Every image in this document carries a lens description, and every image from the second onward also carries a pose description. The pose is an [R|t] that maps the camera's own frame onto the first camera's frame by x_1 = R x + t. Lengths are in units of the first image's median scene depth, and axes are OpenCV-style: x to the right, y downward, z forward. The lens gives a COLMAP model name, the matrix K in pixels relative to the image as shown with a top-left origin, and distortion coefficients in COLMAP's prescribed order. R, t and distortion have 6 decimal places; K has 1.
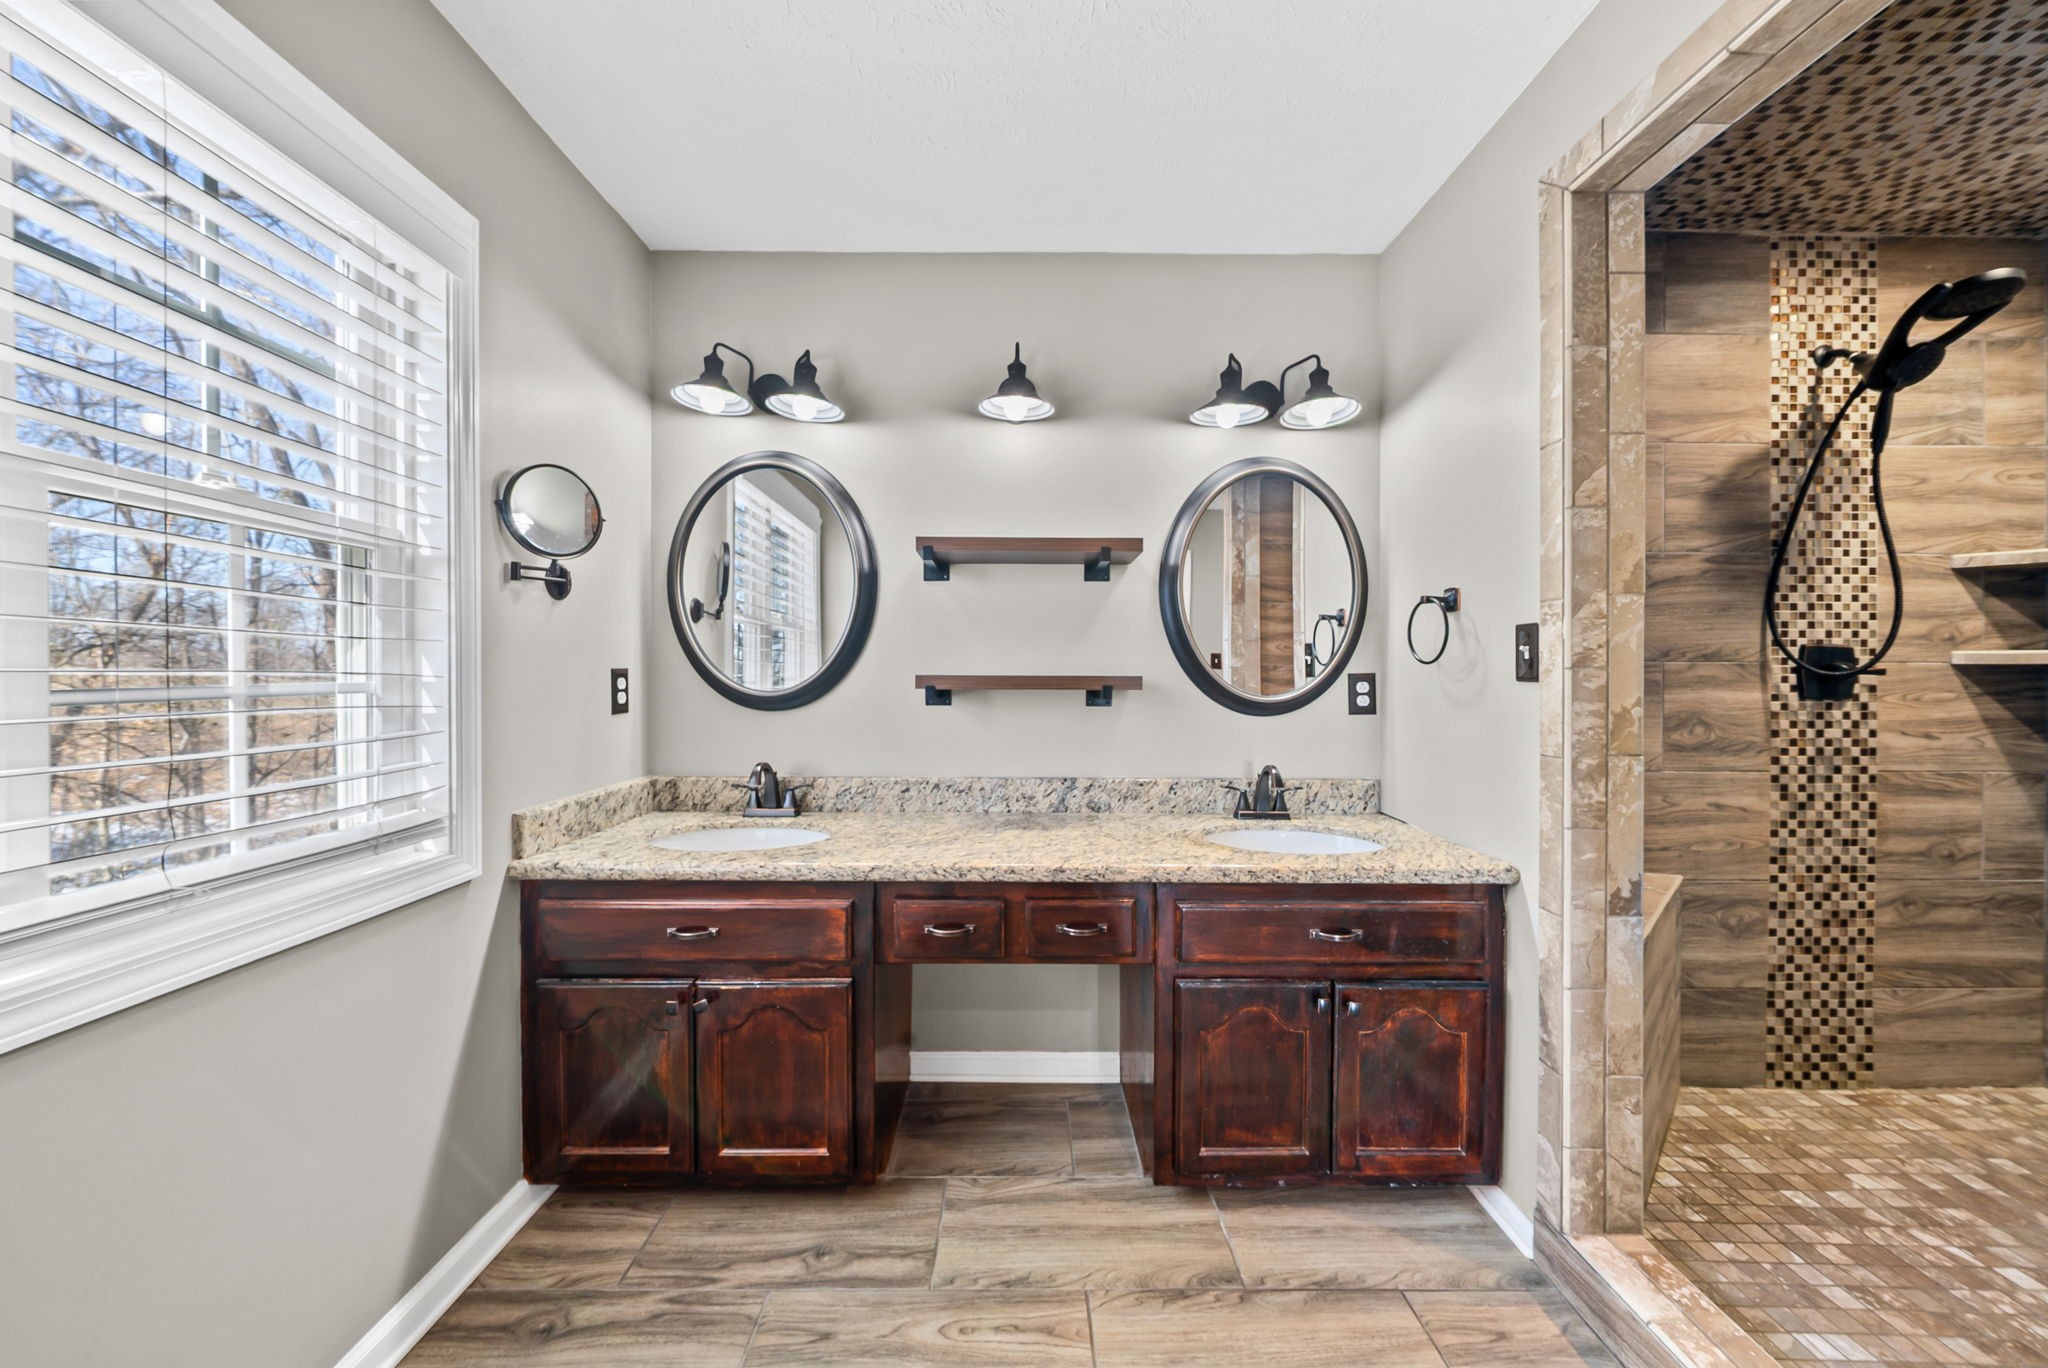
lens RADIAL K [[812.7, 0, 1022.9], [0, 812.7, 665.5], [0, 0, 1]] dist [0.000459, 0.000105]
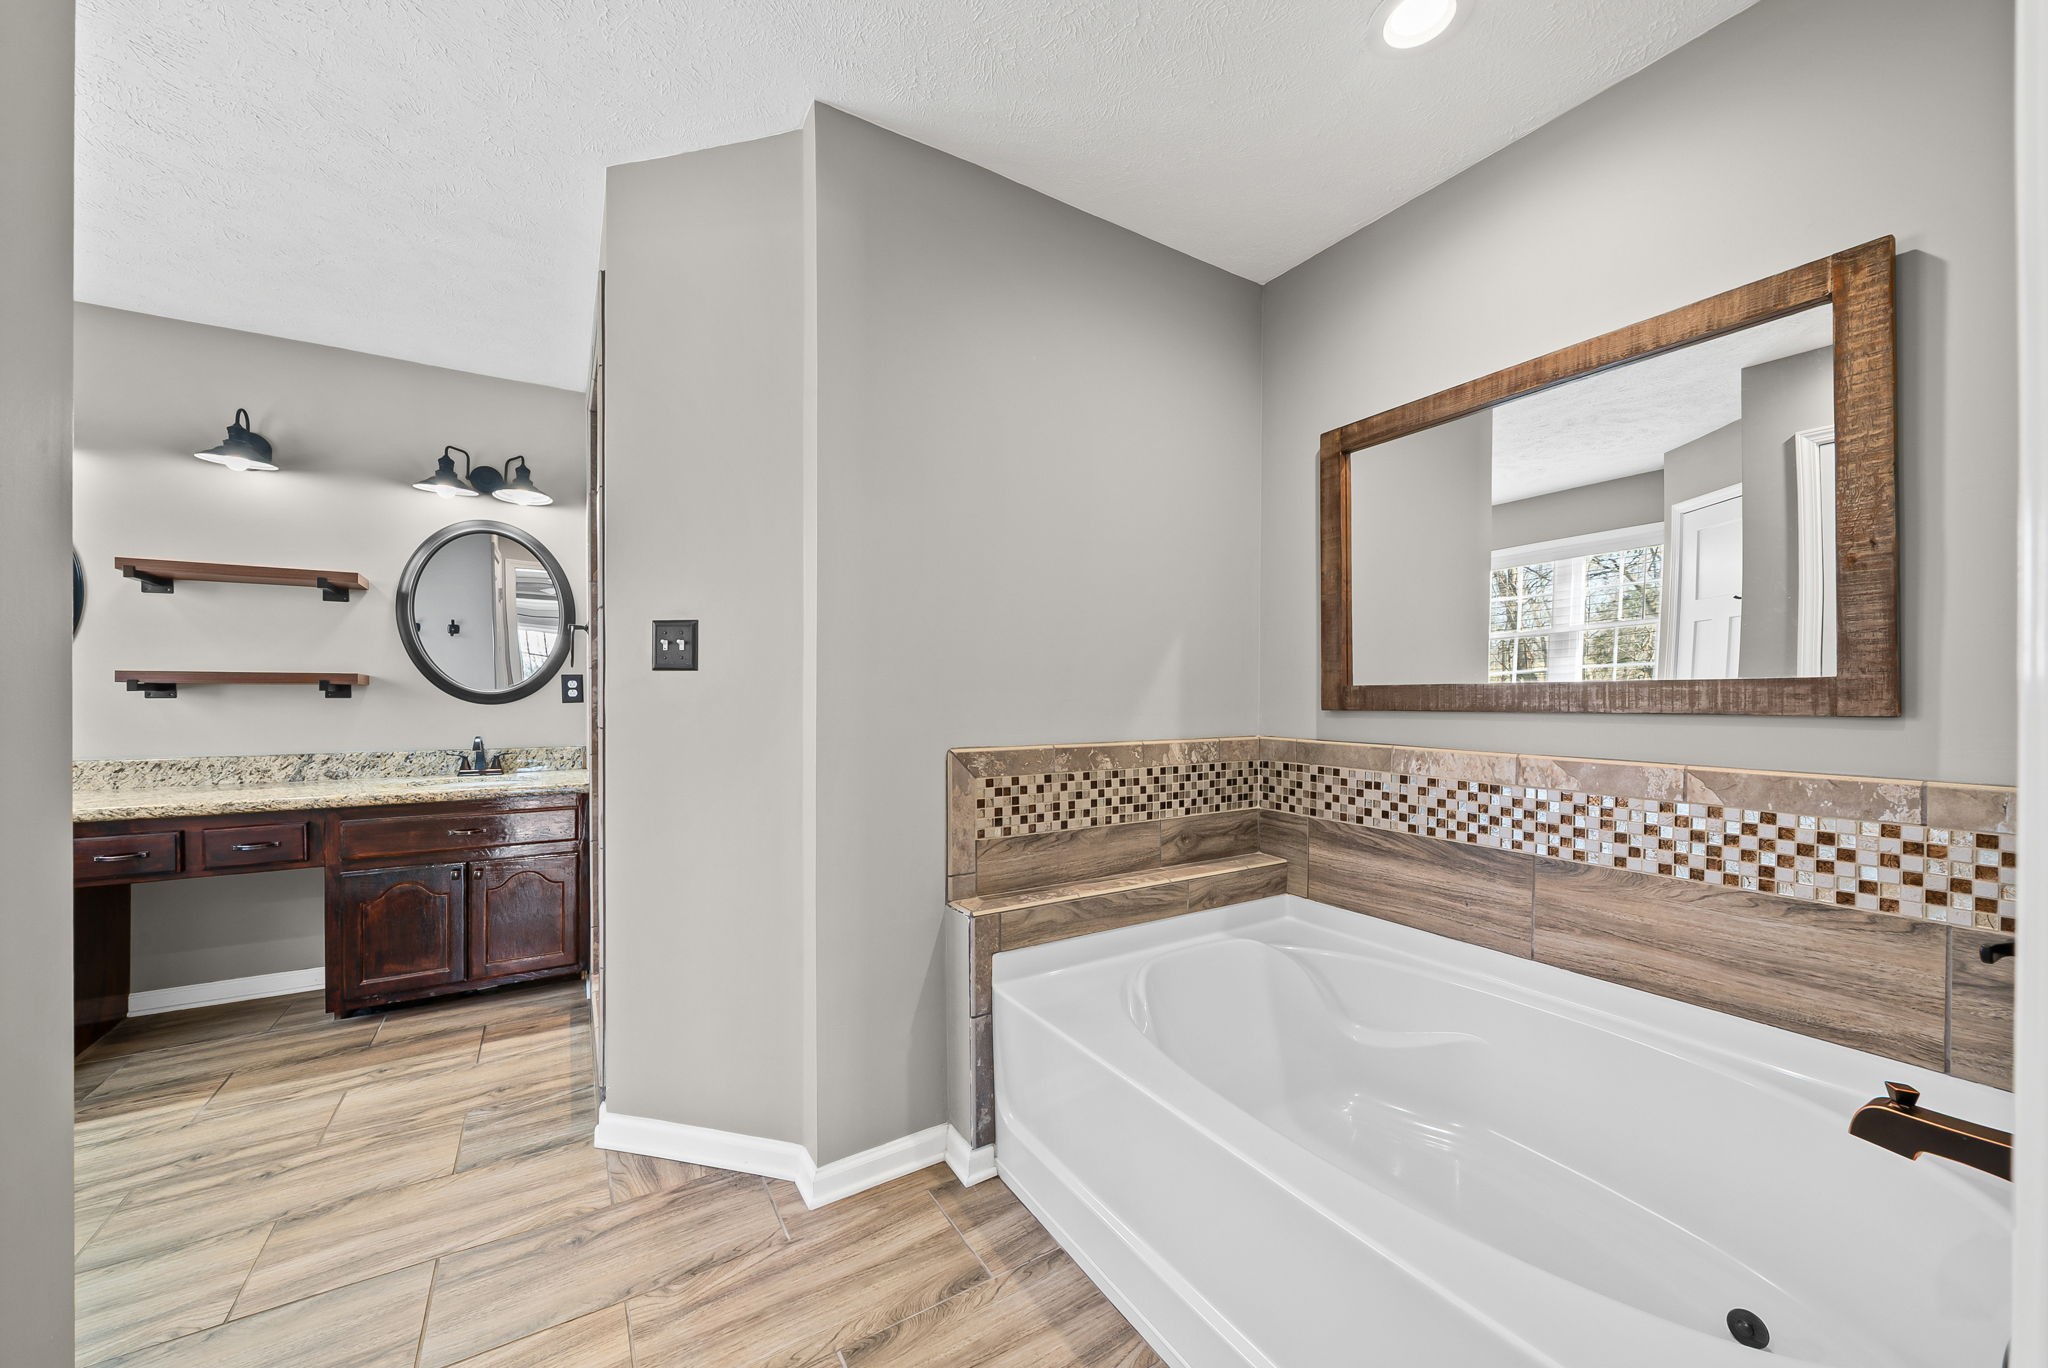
lens RADIAL K [[797.6, 0, 1024.0], [0, 797.6, 684.0], [0, 0, 1]] dist [-0.000358, 0.000161]
pose [[0.838106, 0.000912, 0.545506, 0.328418], [-0.005608, 0.999960, 0.006944, 0.012774], [-0.545478, -0.008879, 0.838078, -0.692919]]
